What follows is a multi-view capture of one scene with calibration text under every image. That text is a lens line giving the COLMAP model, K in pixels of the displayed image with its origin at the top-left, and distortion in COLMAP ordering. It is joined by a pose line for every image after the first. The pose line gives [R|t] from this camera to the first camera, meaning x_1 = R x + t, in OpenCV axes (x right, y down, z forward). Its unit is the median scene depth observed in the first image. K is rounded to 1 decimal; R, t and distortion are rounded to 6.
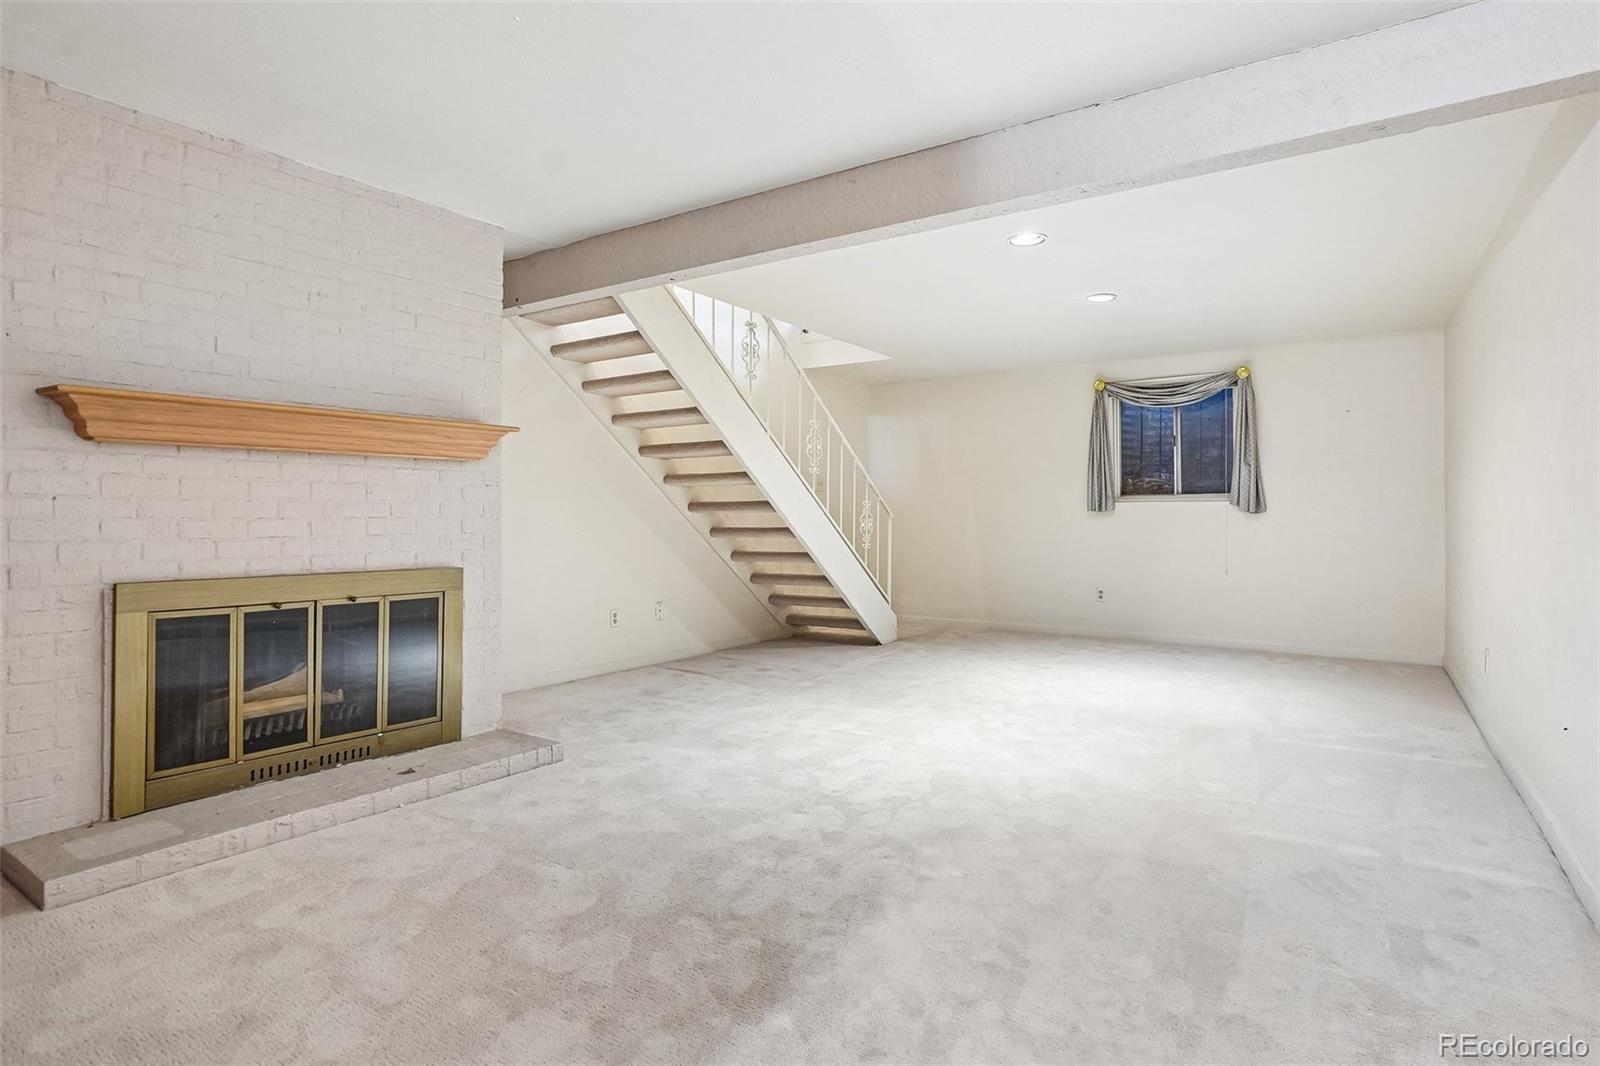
lens RADIAL K [[845.5, 0, 802.0], [0, 845.5, 520.7], [0, 0, 1]] dist [-0.039160, 0.020001]
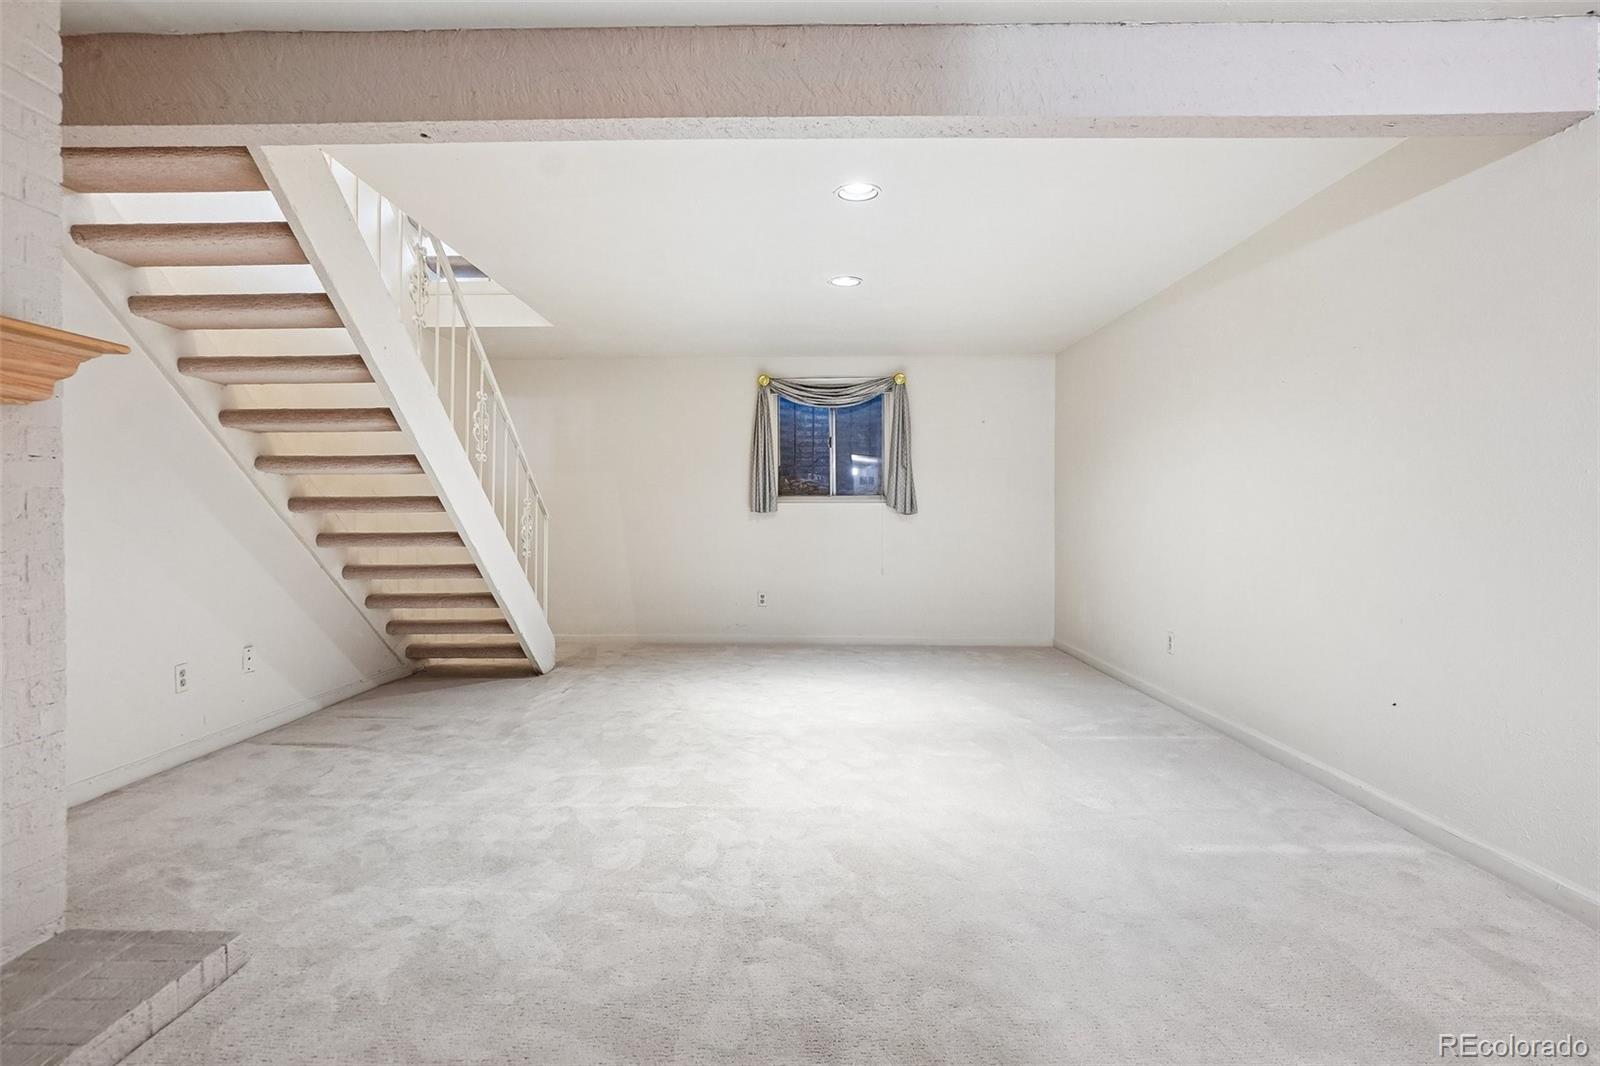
lens RADIAL K [[845.5, 0, 802.2], [0, 845.5, 527.4], [0, 0, 1]] dist [-0.039160, 0.020001]
pose [[0.838353, -0.006775, 0.545085, -0.158222], [0.003363, 0.999968, 0.007256, -0.000975], [-0.545117, -0.004250, 0.838349, 0.203368]]
